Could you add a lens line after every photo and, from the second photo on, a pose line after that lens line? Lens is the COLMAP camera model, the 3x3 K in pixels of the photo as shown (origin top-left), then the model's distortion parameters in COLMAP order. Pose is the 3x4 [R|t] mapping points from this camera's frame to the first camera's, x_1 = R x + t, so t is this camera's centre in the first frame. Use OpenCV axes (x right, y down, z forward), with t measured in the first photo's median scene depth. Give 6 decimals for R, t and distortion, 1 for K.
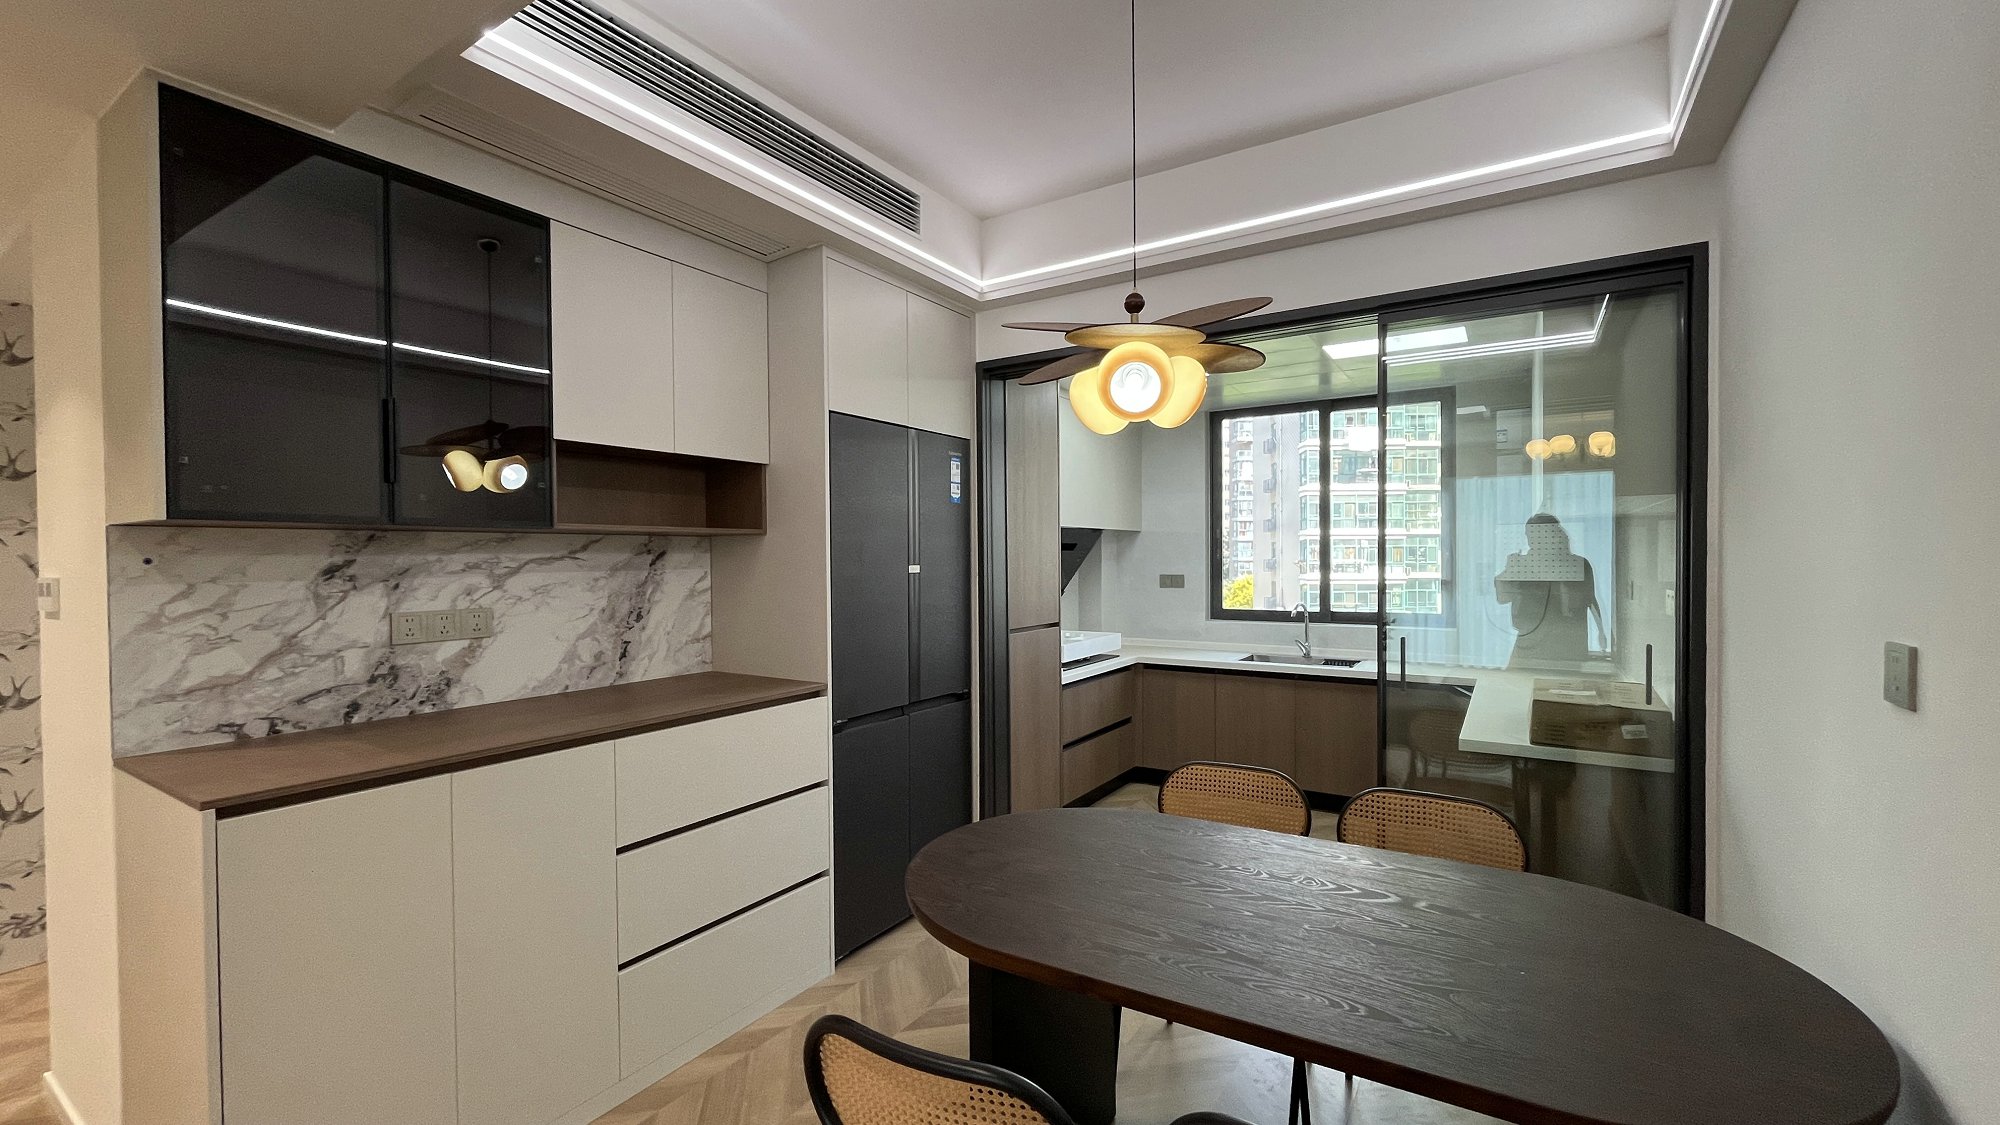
lens RADIAL K [[817.0, 0, 1000.0], [0, 817.0, 562.5], [0, 0, 1]] dist [-0.000788, -0.000208]
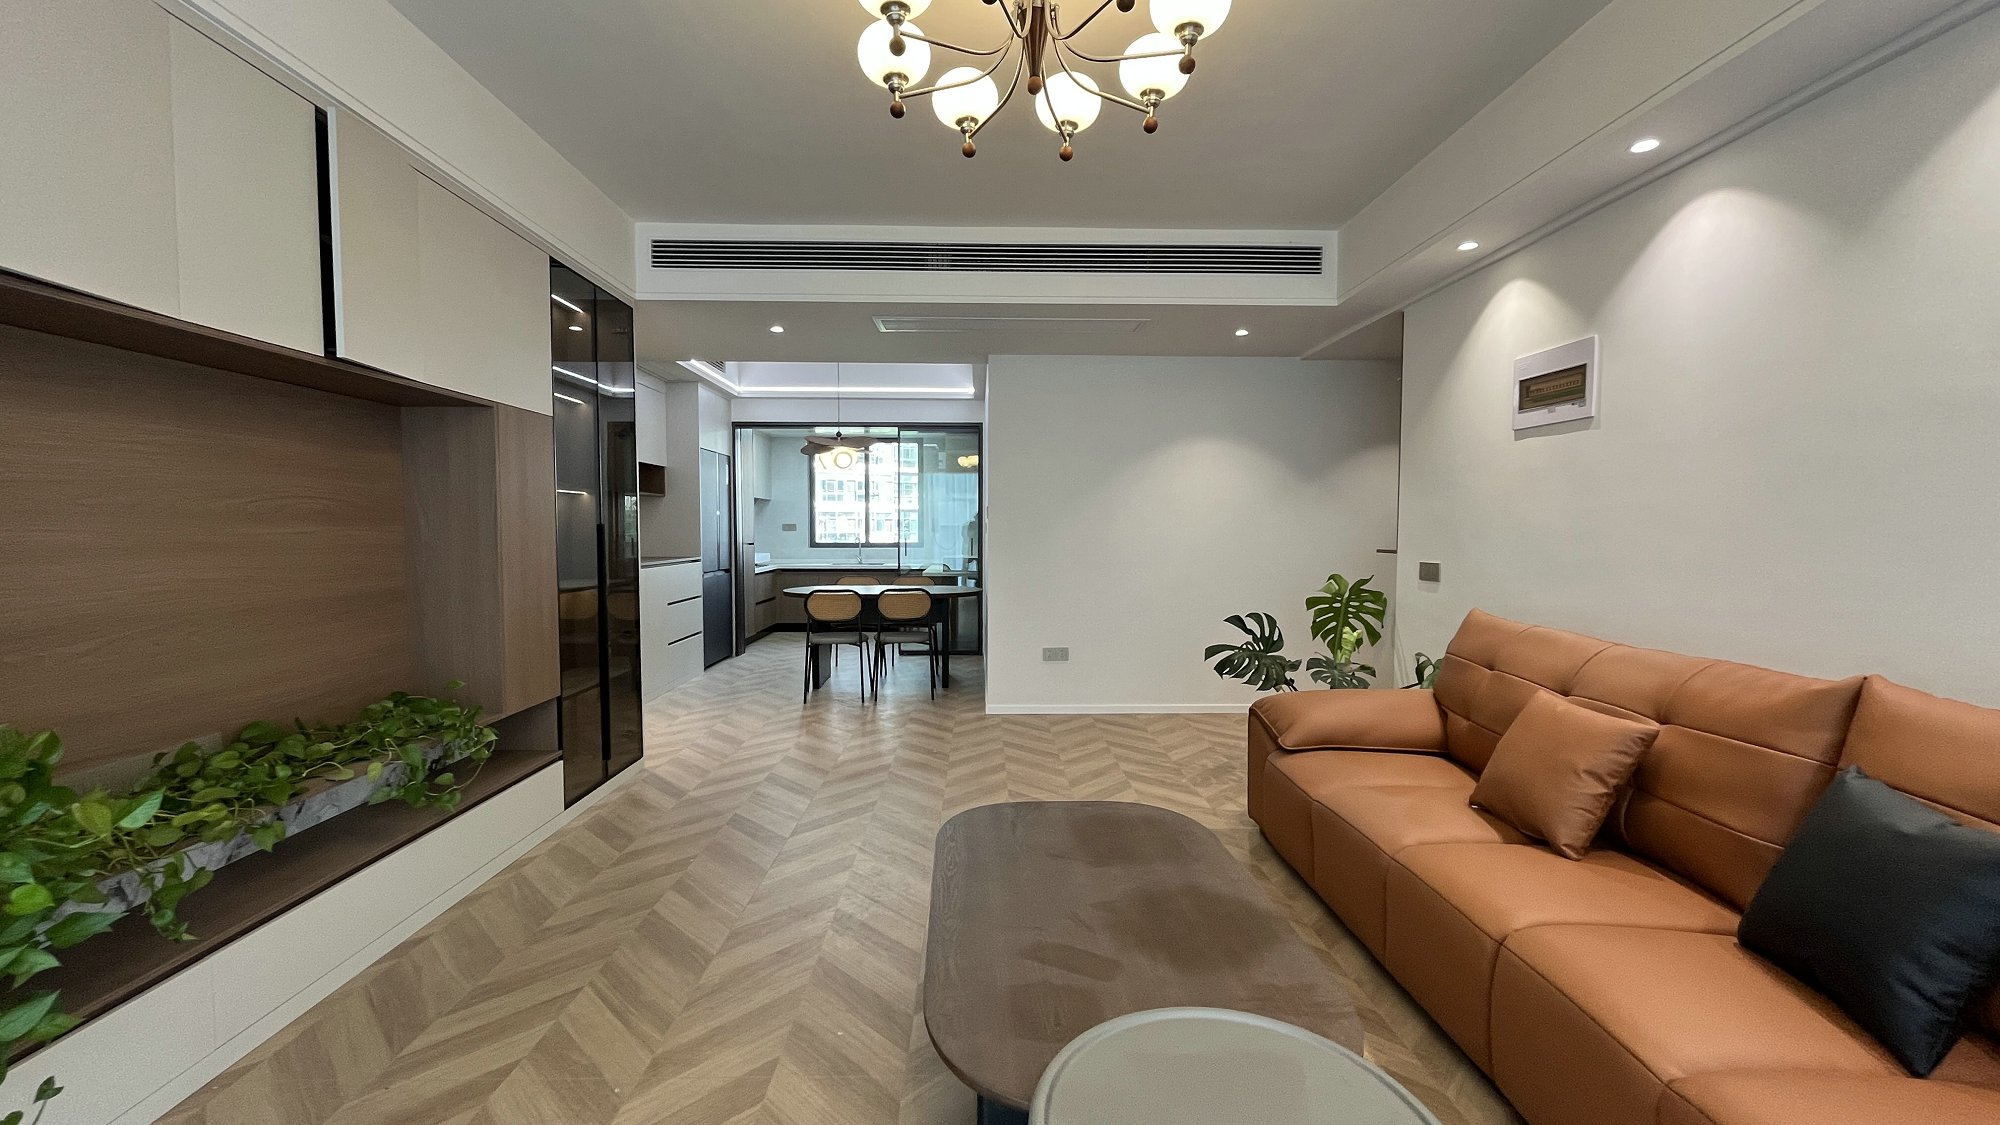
lens RADIAL K [[817.0, 0, 1000.0], [0, 817.0, 562.5], [0, 0, 1]] dist [-0.000788, -0.000208]
pose [[0.829655, -0.016887, 0.558021, -0.439855], [-0.001570, 0.999468, 0.032581, 0.042438], [-0.558275, -0.027907, 0.829187, -0.824471]]
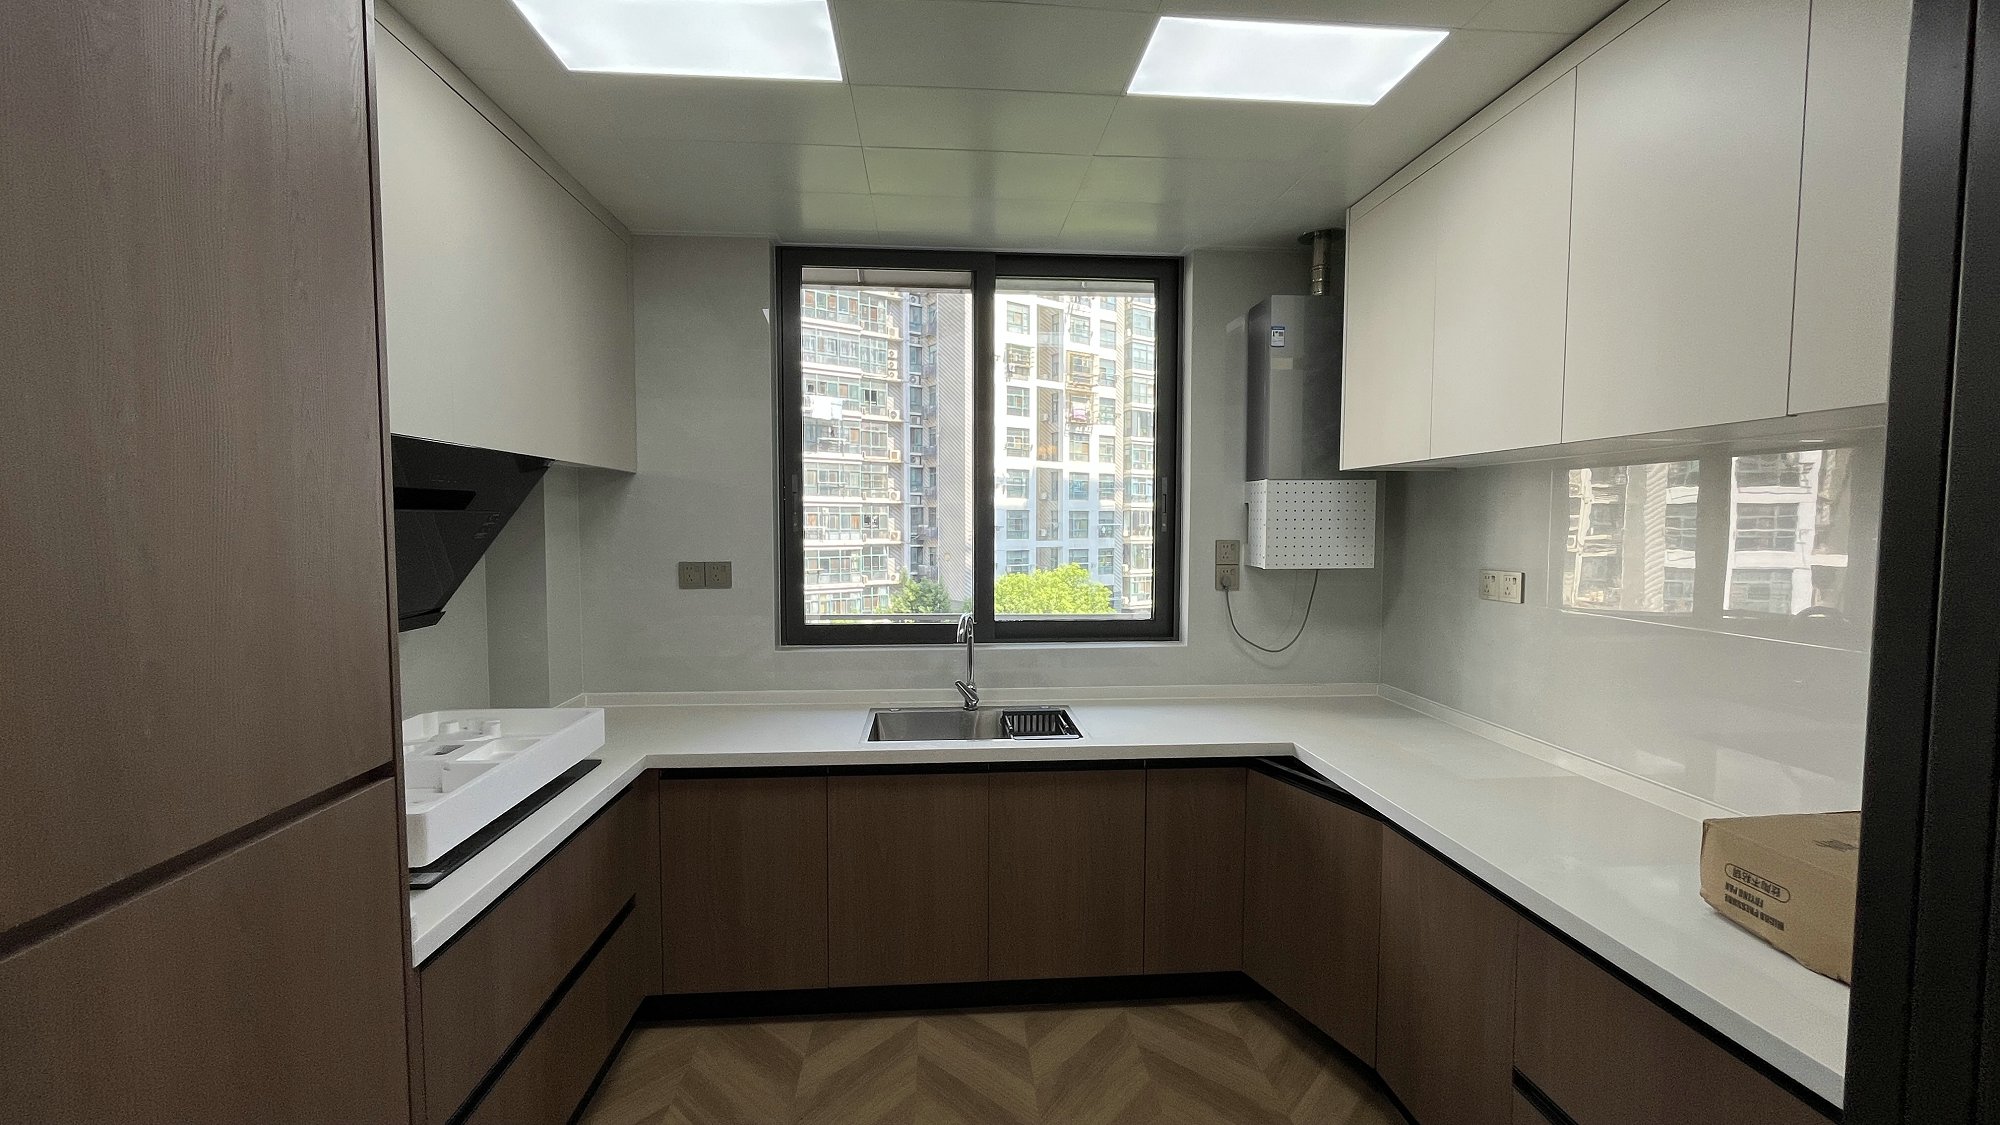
lens RADIAL K [[804.4, 0, 1000.0], [0, 804.4, 562.5], [0, 0, 1]] dist [0.000080, -0.000047]
pose [[0.795192, -0.025212, 0.605833, 0.056716], [-0.000102, 0.999130, 0.041713, -0.006135], [-0.606357, -0.033232, 0.794498, 0.512771]]
